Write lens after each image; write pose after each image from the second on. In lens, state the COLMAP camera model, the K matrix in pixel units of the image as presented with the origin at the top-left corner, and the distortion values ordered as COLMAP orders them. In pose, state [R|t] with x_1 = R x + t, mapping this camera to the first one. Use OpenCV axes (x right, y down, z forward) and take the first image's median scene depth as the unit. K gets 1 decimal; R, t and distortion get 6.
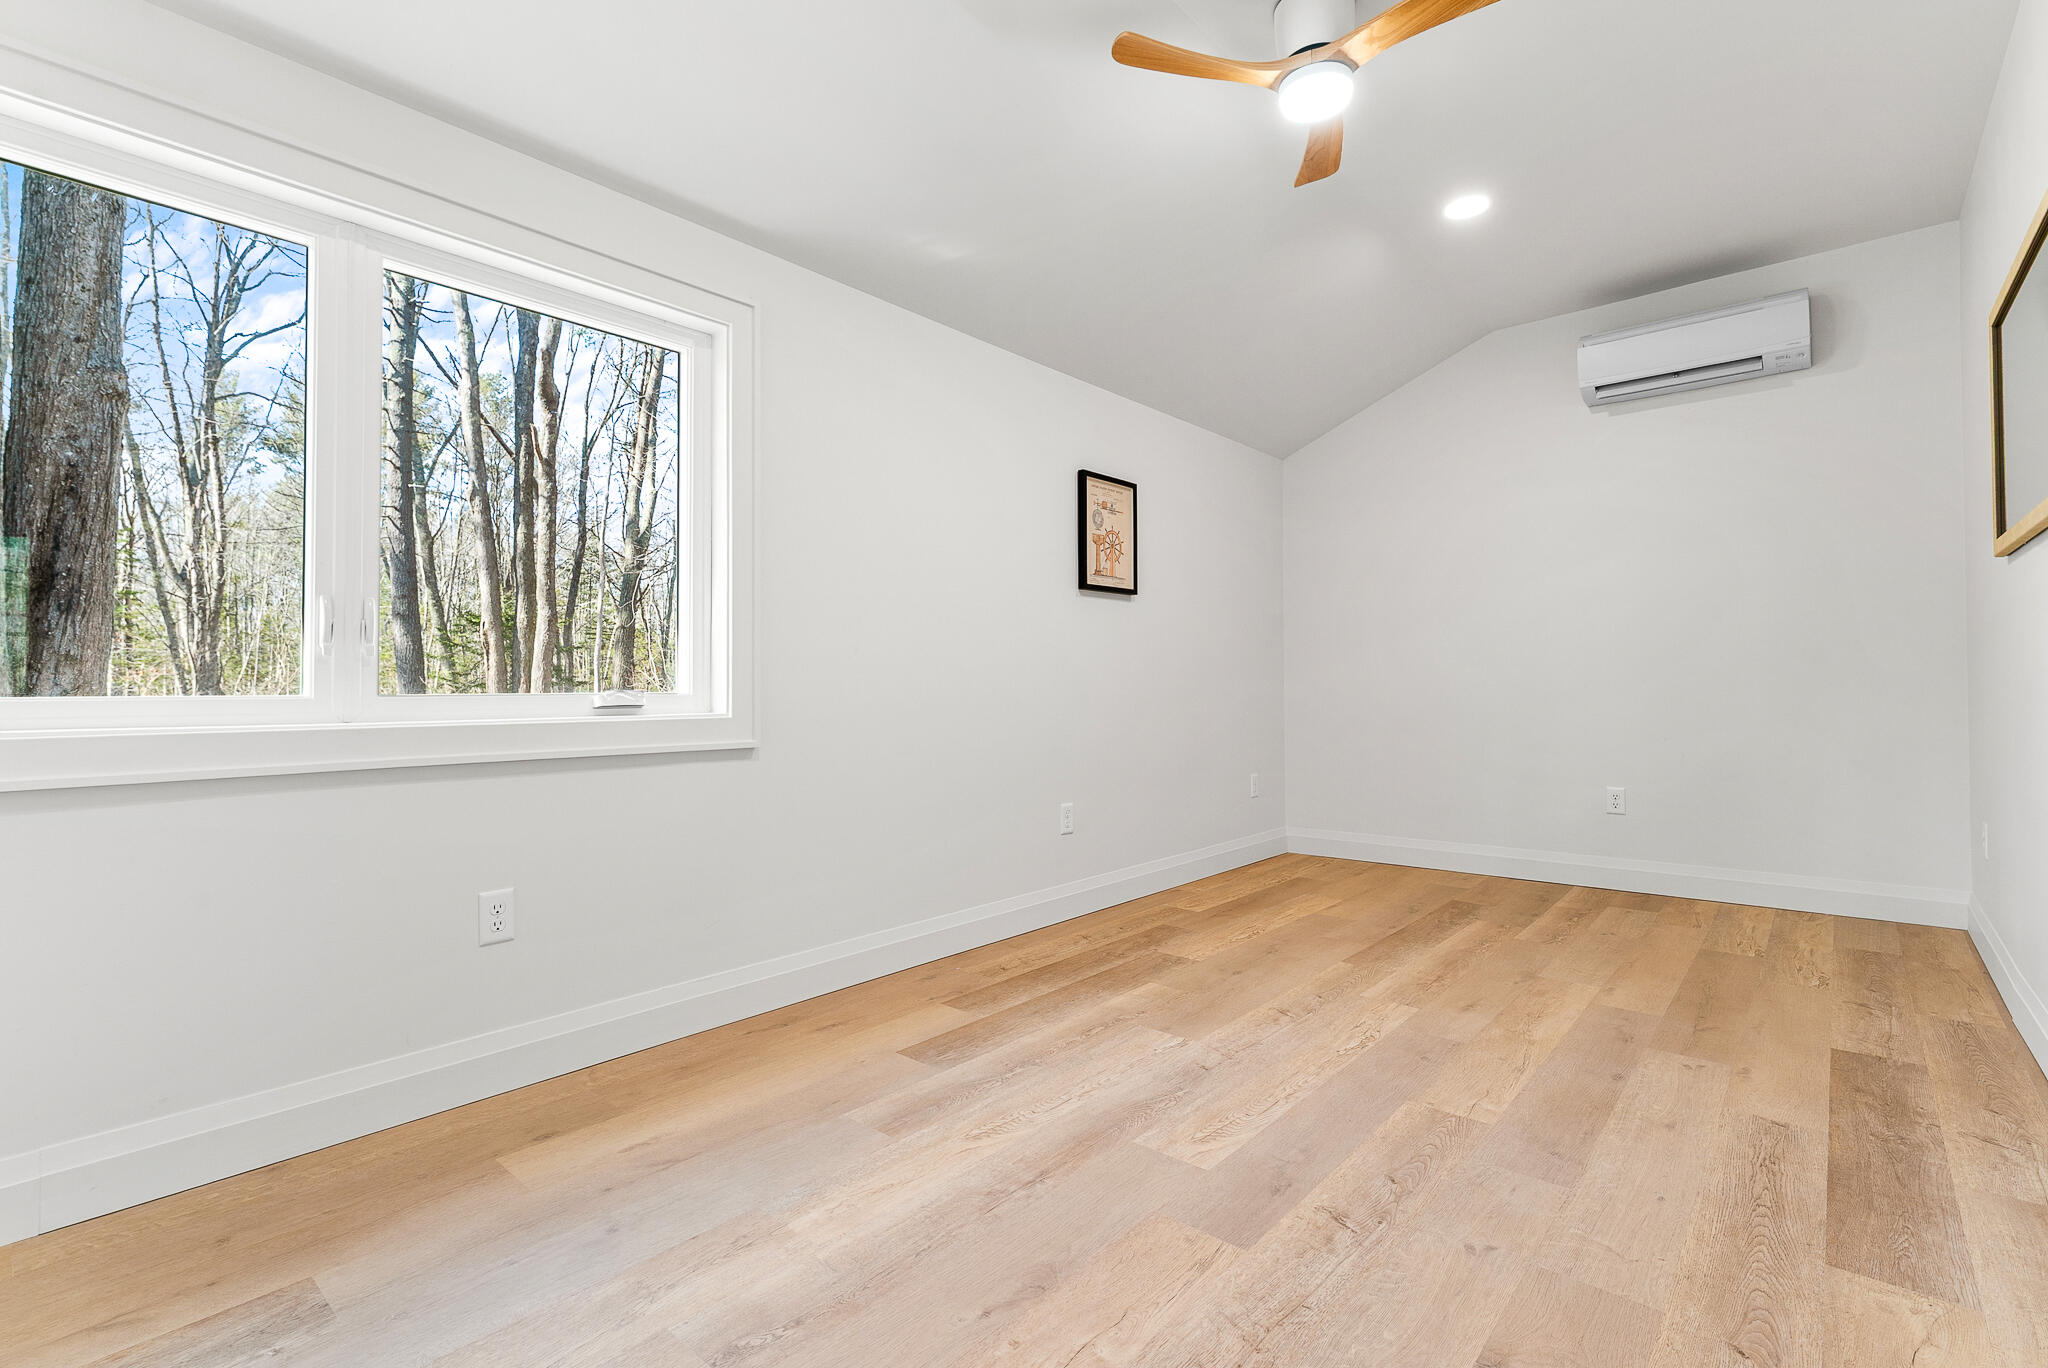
lens RADIAL K [[973.5, 0, 993.5], [0, 973.5, 673.2], [0, 0, 1]] dist [0.000123, -0.000723]
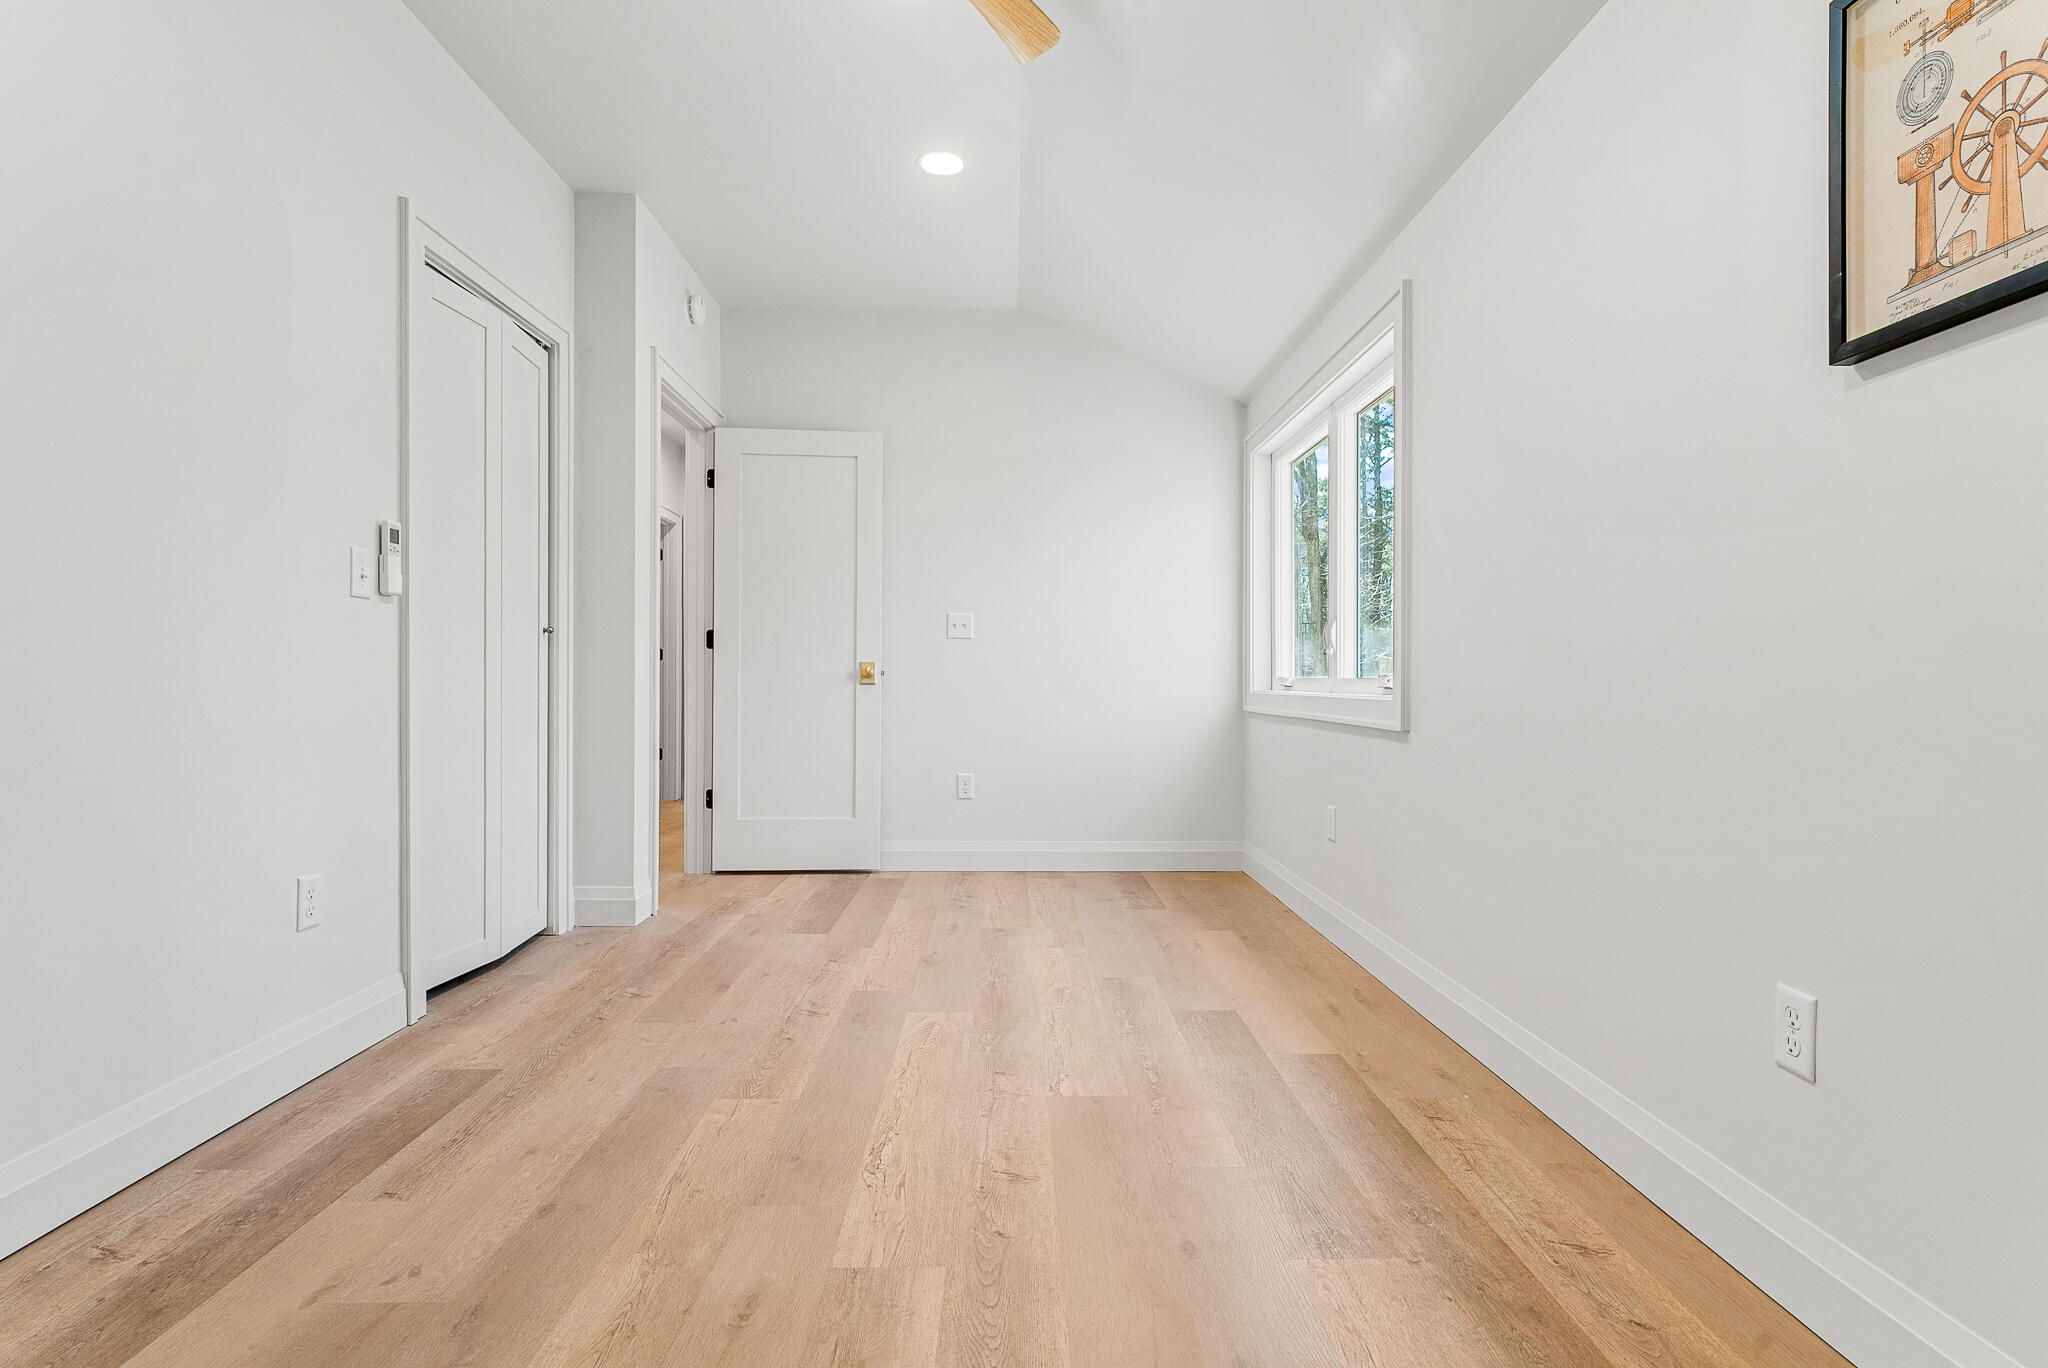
lens RADIAL K [[1026.6, 0, 1024.1], [0, 1026.6, 679.2], [0, 0, 1]] dist [0.001813, -0.000813]
pose [[-0.738164, 0.000163, -0.674621, 0.893825], [0.007704, 0.999937, -0.008189, 0.034342], [0.674577, -0.011242, -0.738119, 1.802286]]
